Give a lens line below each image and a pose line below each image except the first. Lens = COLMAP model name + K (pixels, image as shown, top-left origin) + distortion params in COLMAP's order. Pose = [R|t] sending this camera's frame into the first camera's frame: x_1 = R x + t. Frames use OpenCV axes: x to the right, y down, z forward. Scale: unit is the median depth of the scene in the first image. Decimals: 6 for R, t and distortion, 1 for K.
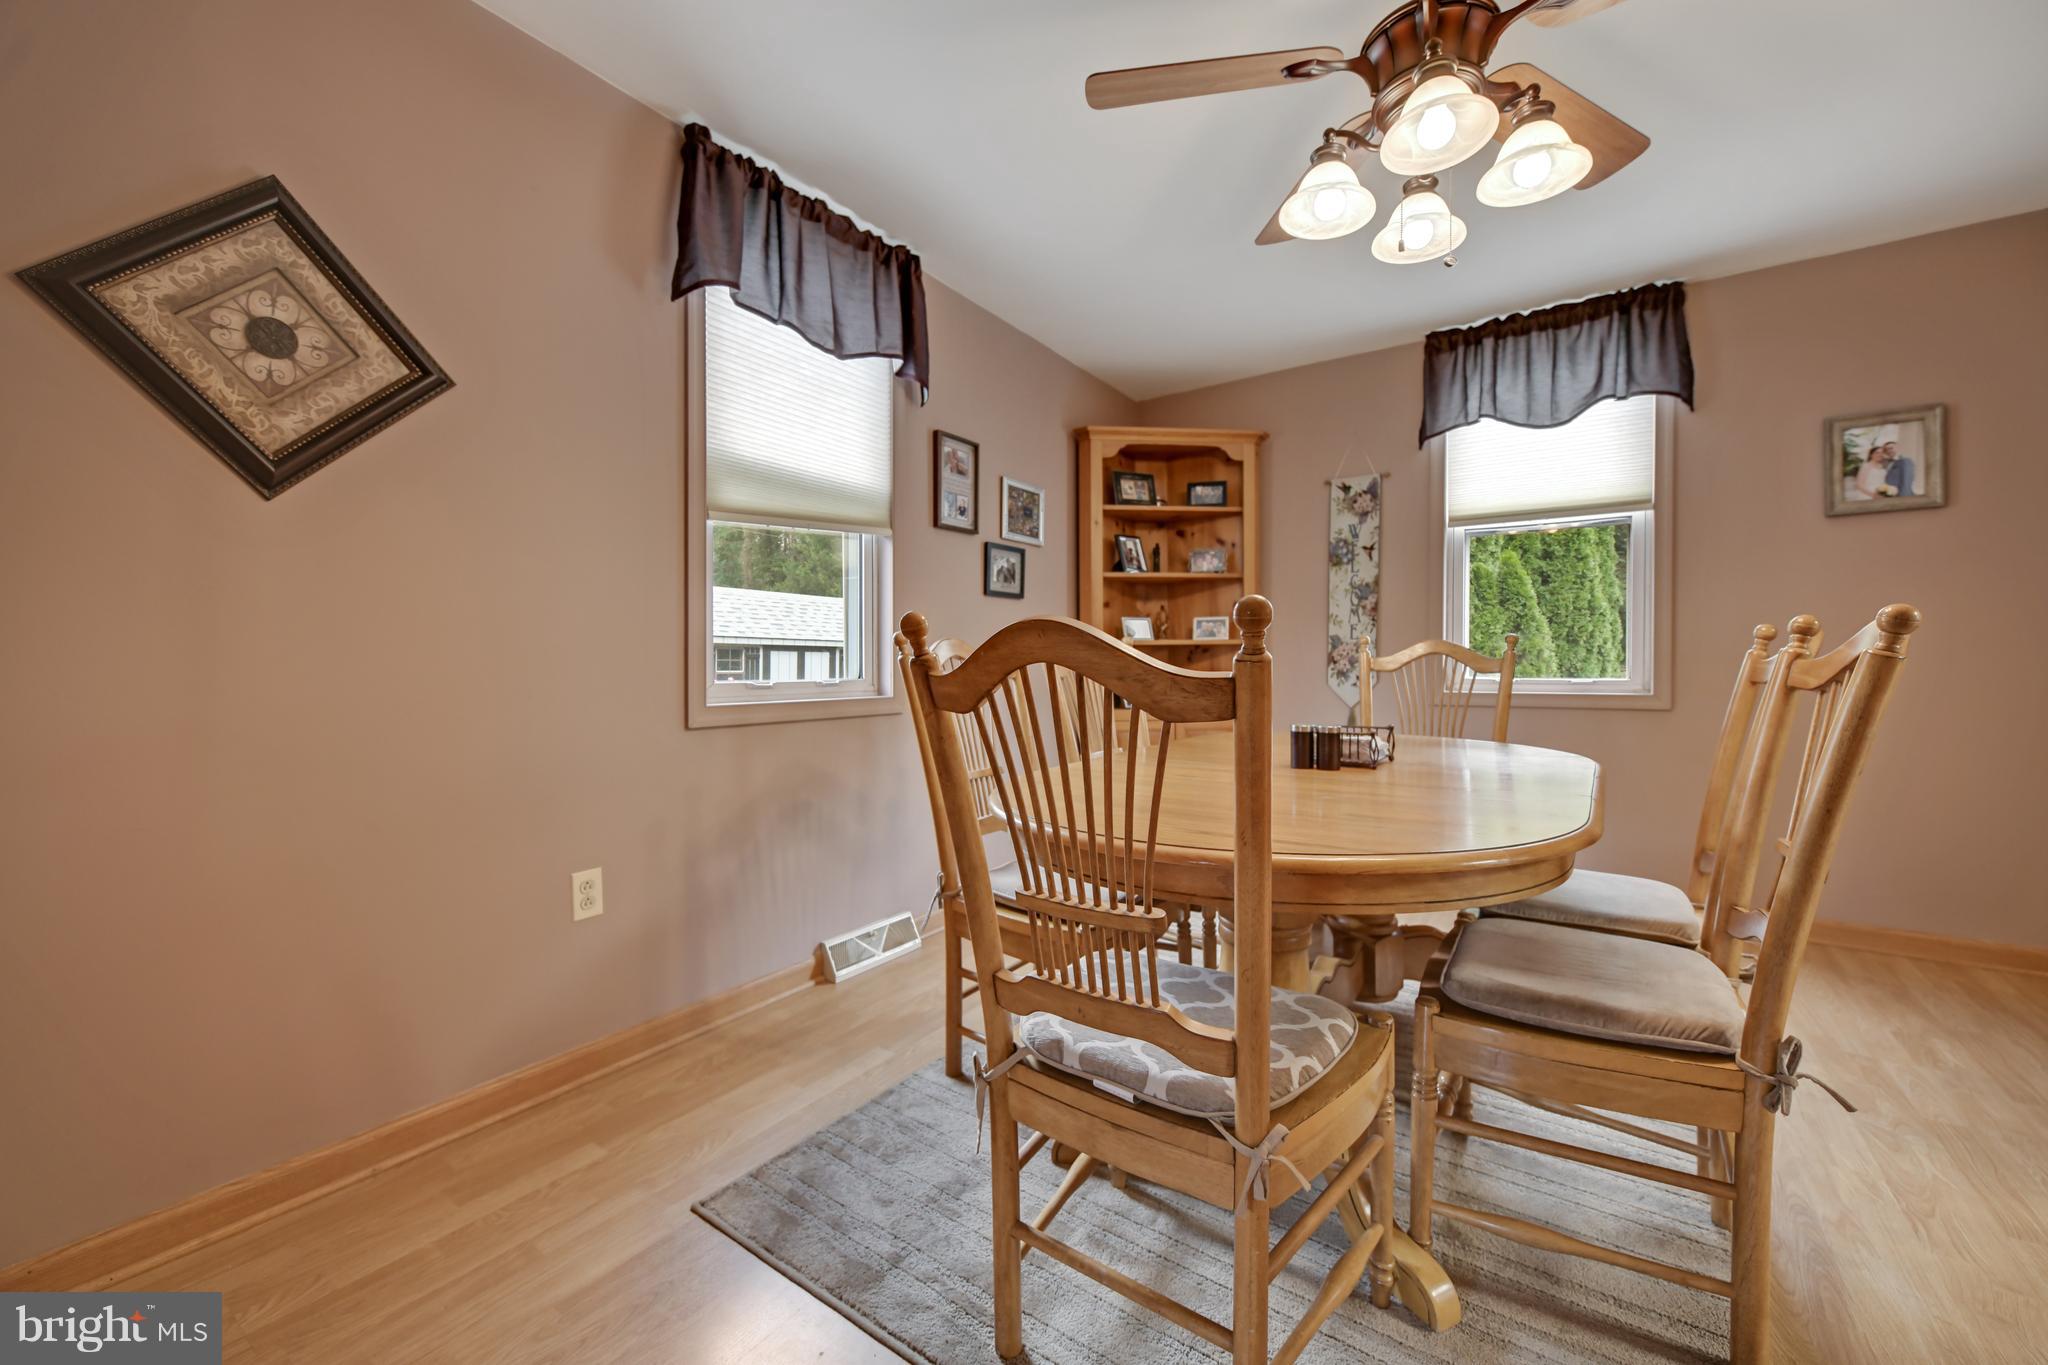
lens RADIAL K [[812.3, 0, 1041.3], [0, 812.3, 664.5], [0, 0, 1]] dist [-0.004943, 0.000555]
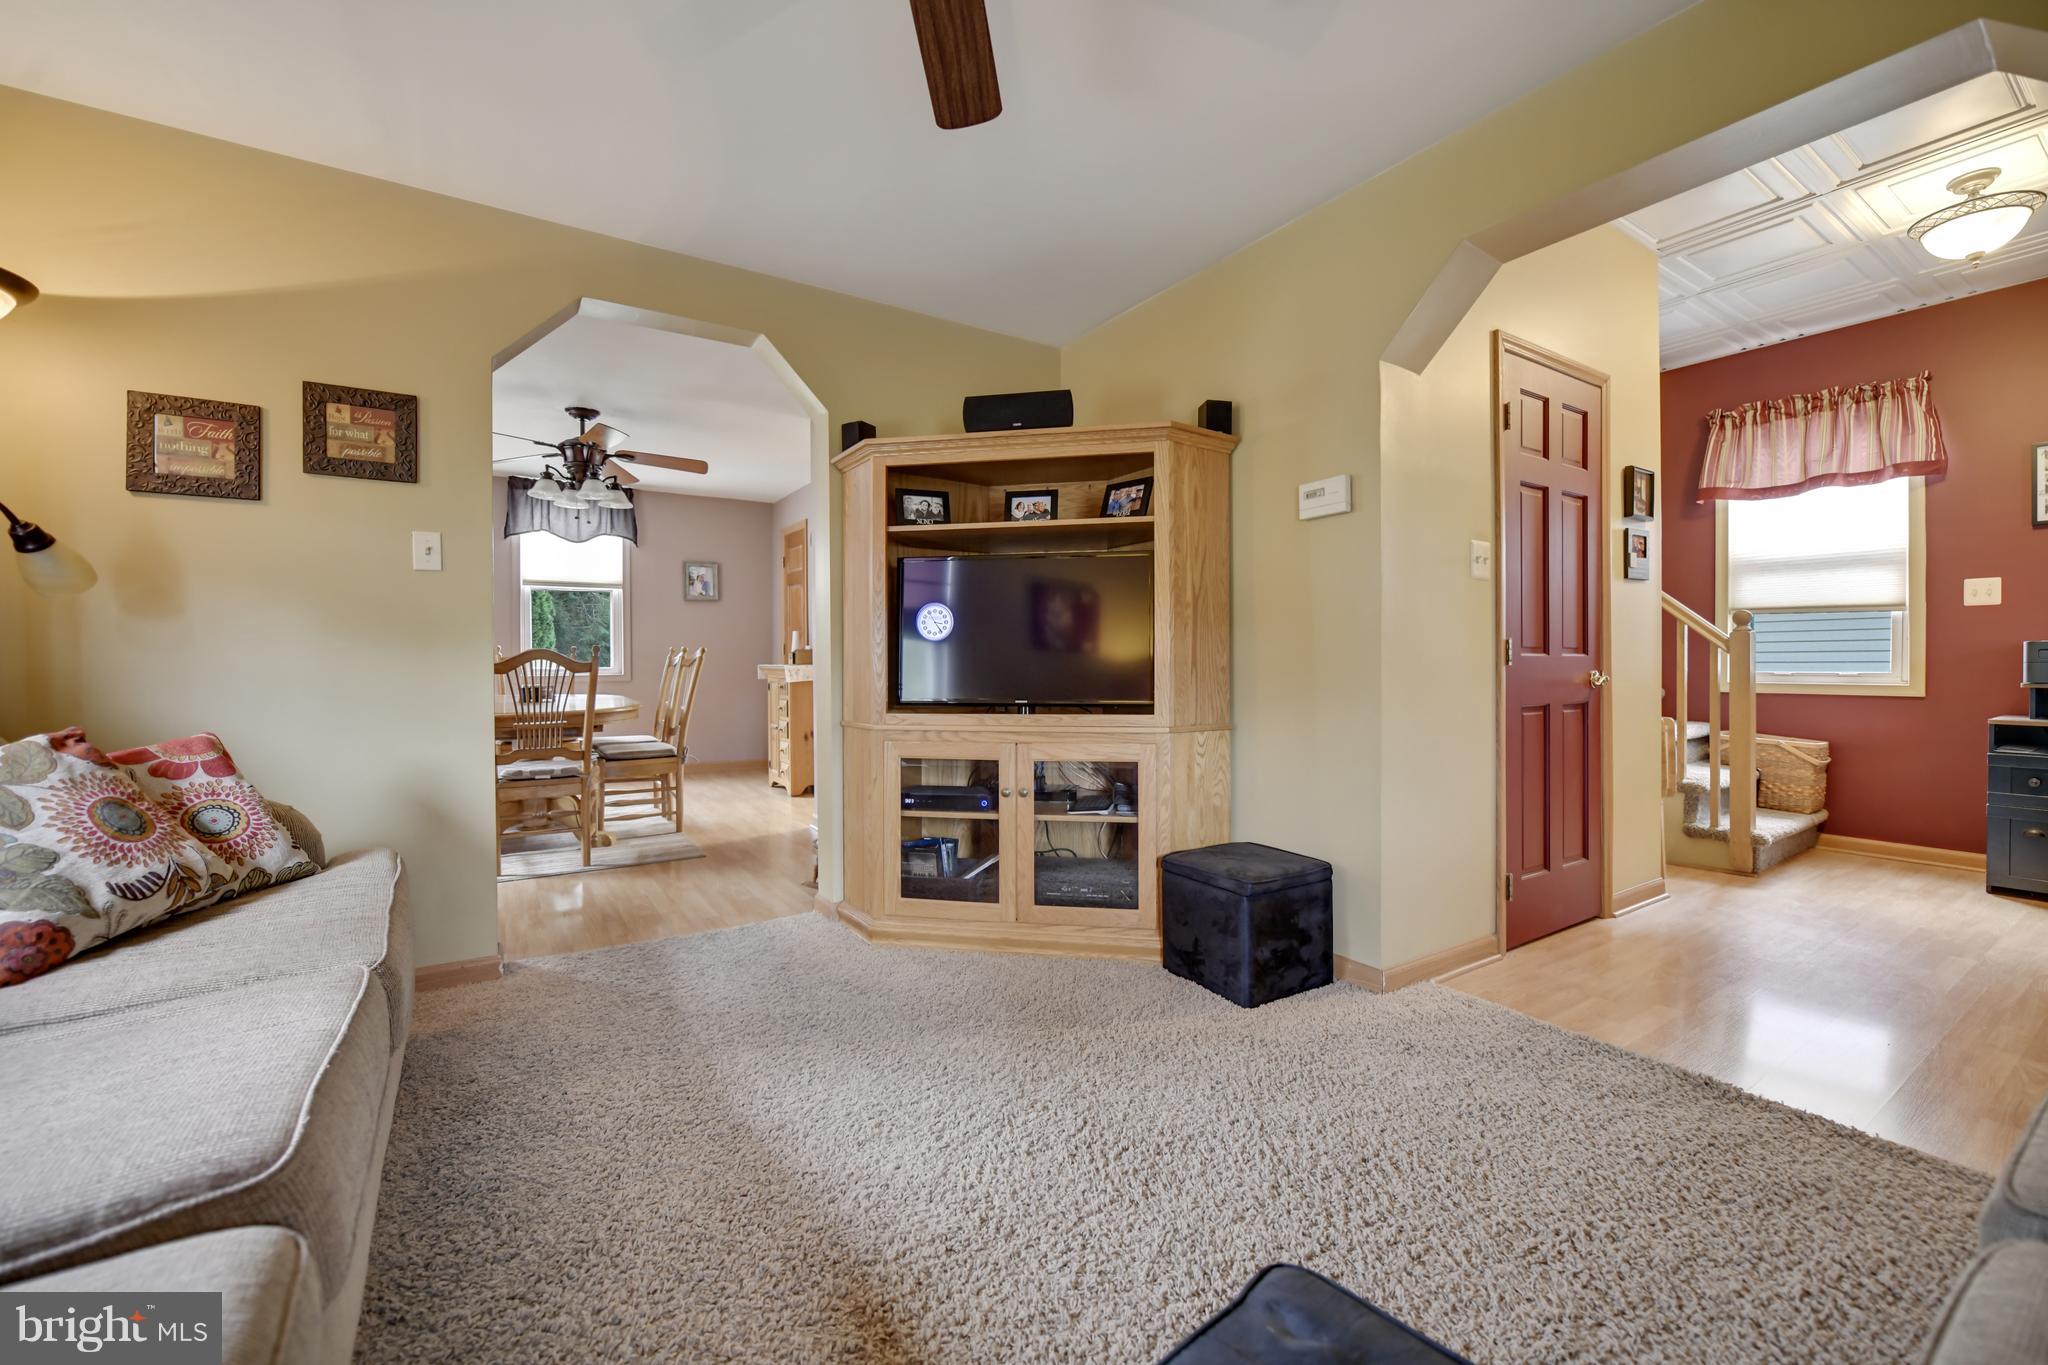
lens RADIAL K [[812.3, 0, 1036.6], [0, 812.3, 668.5], [0, 0, 1]] dist [-0.004943, 0.000555]
pose [[0.368869, -0.015216, 0.929357, -0.859601], [0.006659, 0.999884, 0.013728, -0.000379], [-0.929458, 0.001125, 0.368927, -0.837638]]
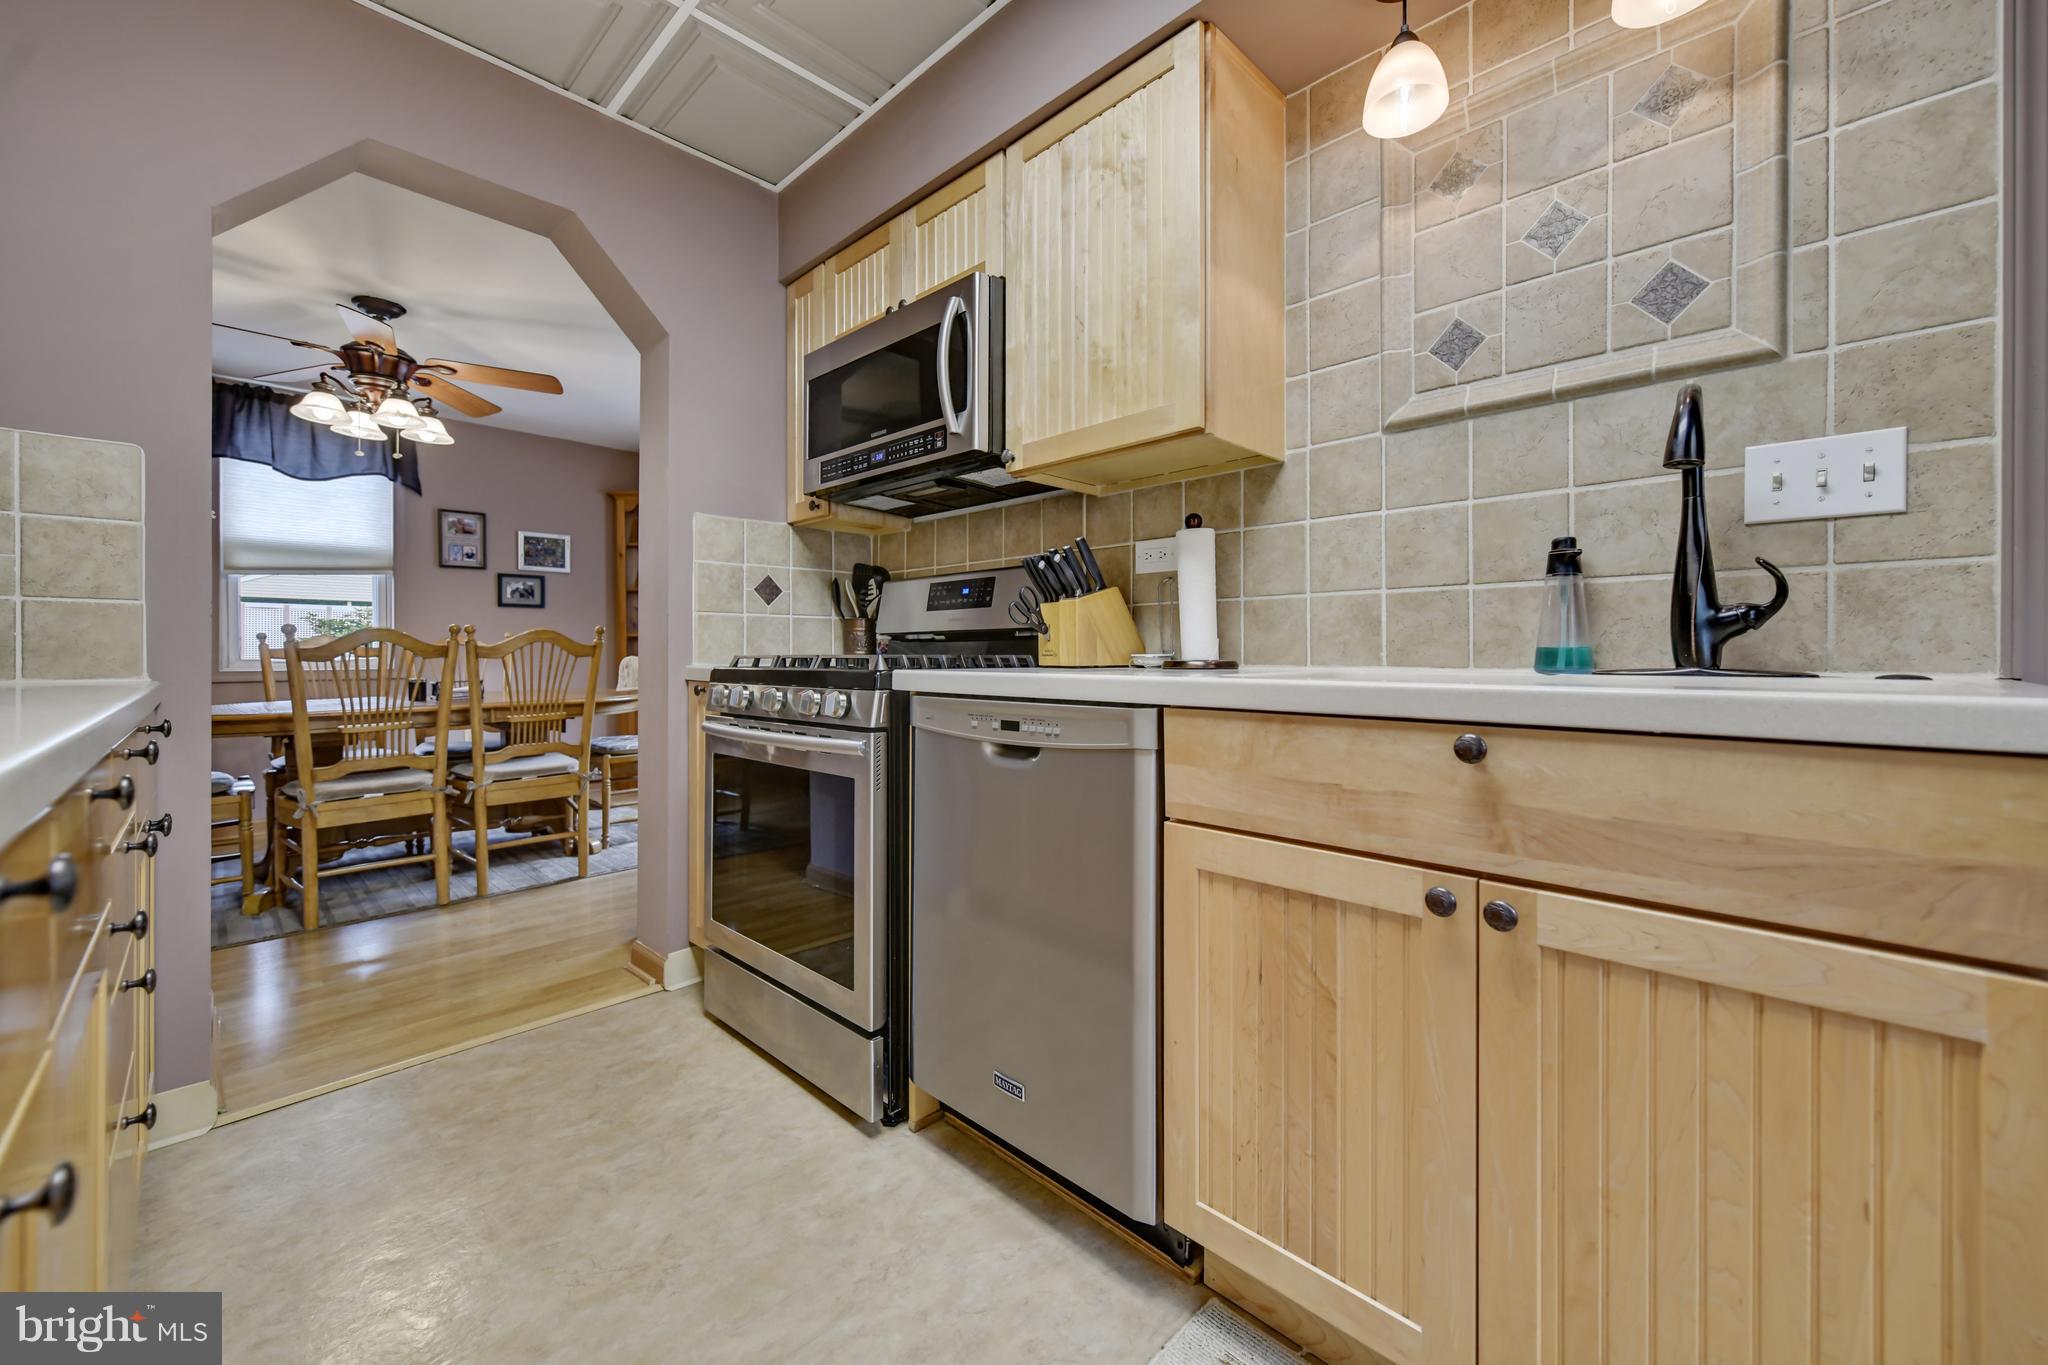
lens RADIAL K [[812.3, 0, 1046.2], [0, 812.3, 658.4], [0, 0, 1]] dist [-0.004943, 0.000555]
pose [[0.986689, -0.009018, -0.162371, 1.336431], [0.008902, 0.999959, -0.001441, 0.030329], [0.162377, -0.000023, 0.986729, -0.426365]]
